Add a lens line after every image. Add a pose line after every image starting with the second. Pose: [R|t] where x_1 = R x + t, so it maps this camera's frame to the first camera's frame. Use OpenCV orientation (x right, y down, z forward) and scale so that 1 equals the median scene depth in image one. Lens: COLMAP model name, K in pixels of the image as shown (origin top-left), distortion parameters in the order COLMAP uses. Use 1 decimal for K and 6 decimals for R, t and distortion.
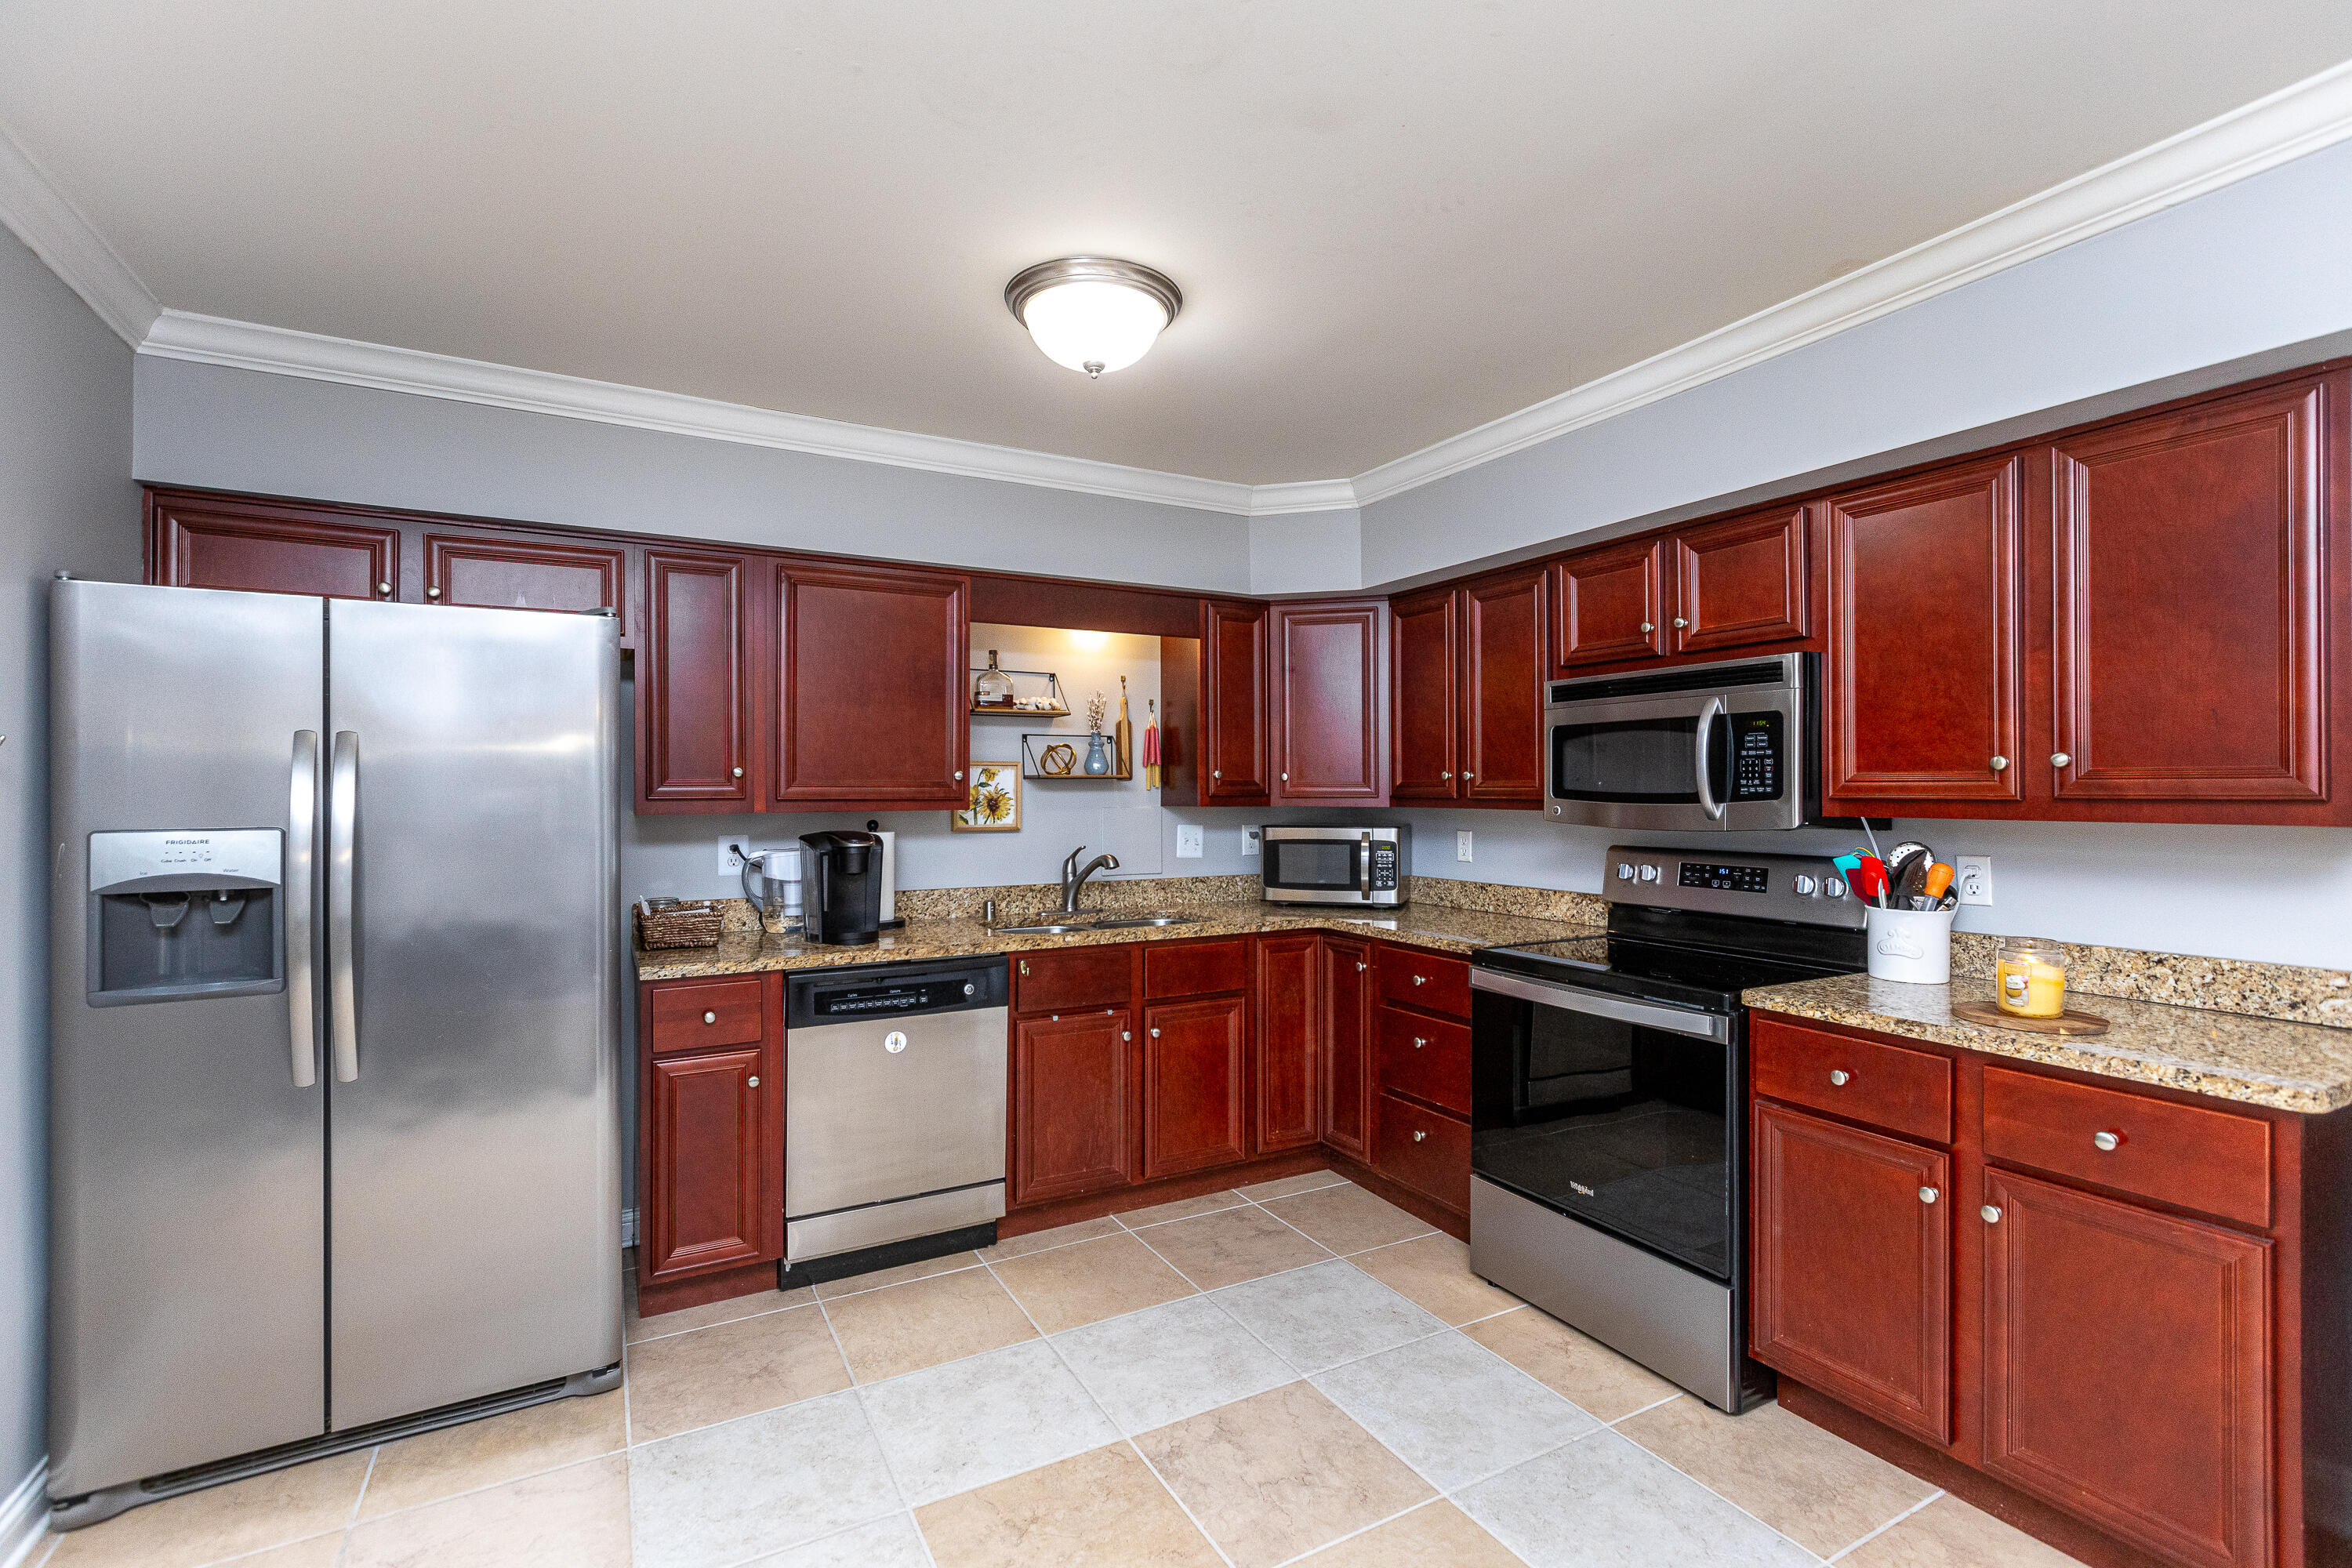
lens RADIAL K [[1061.7, 0, 1199.2], [0, 1061.7, 797.6], [0, 0, 1]] dist [-0.000040, 0.000568]
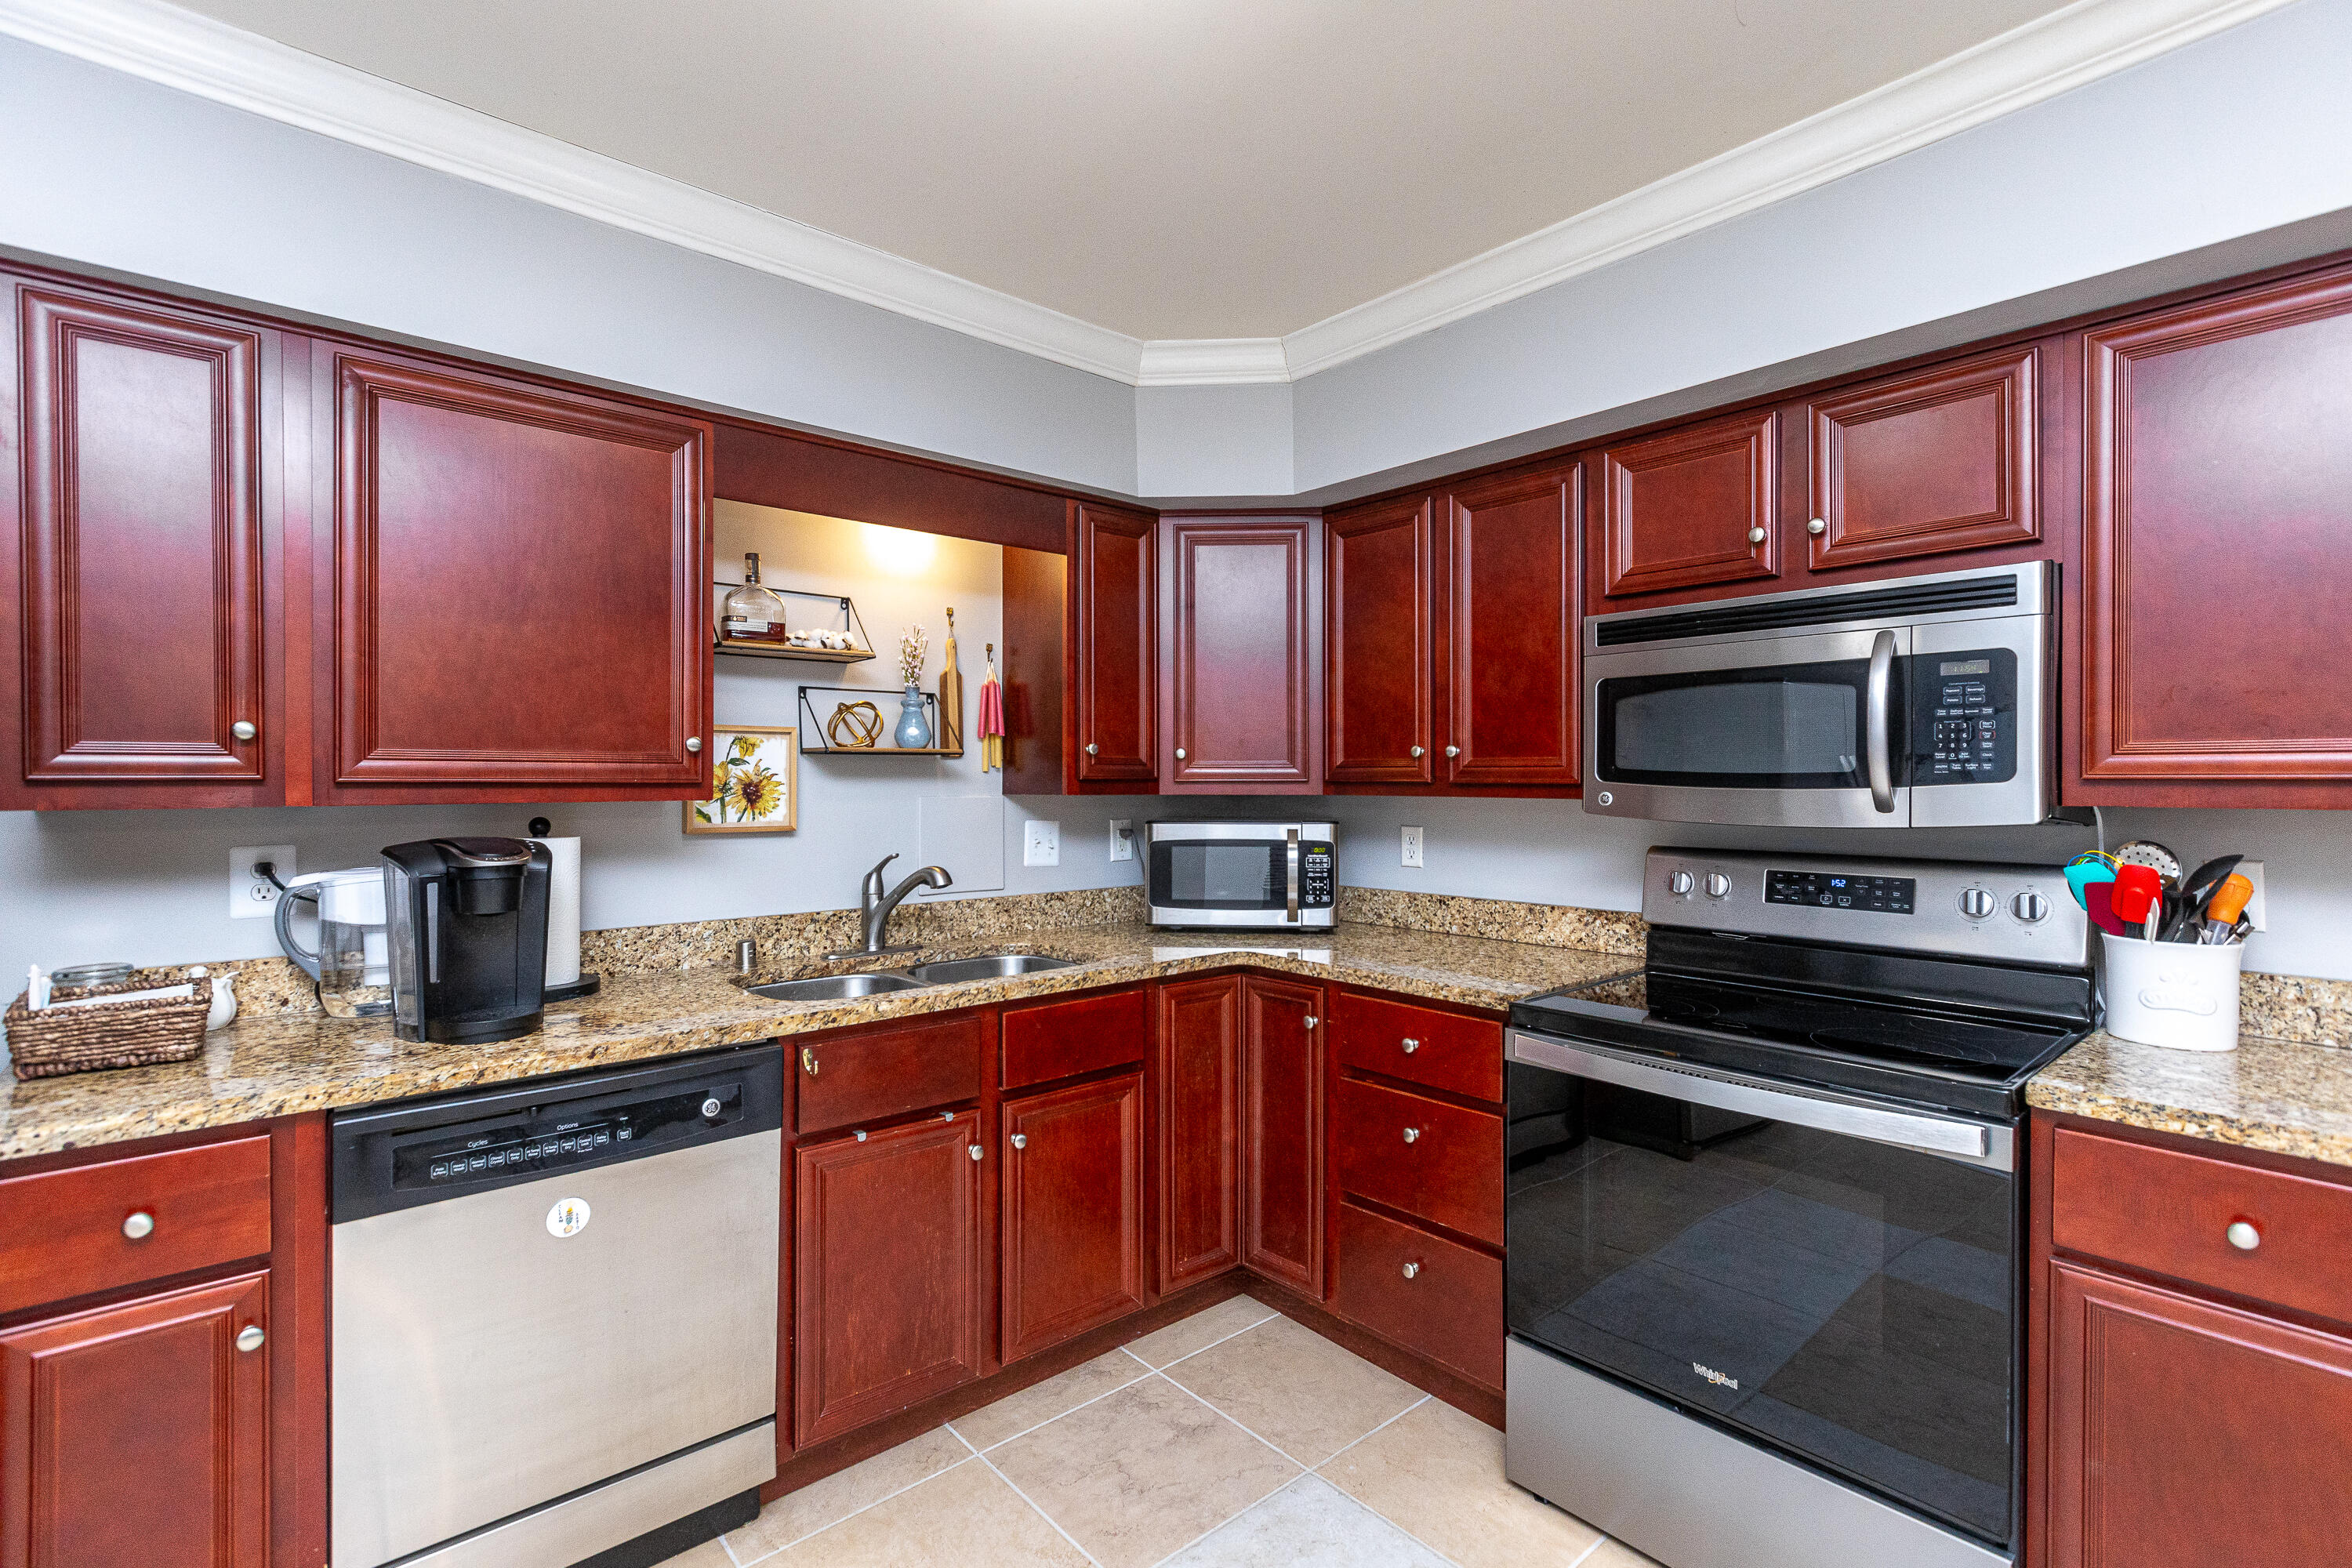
lens RADIAL K [[1061.7, 0, 1196.0], [0, 1061.7, 790.0], [0, 0, 1]] dist [-0.000040, 0.000568]
pose [[0.977907, -0.000020, 0.209038, -0.075781], [-0.000206, 0.999999, 0.001060, 0.005415], [-0.209038, -0.001080, 0.977907, 0.363300]]
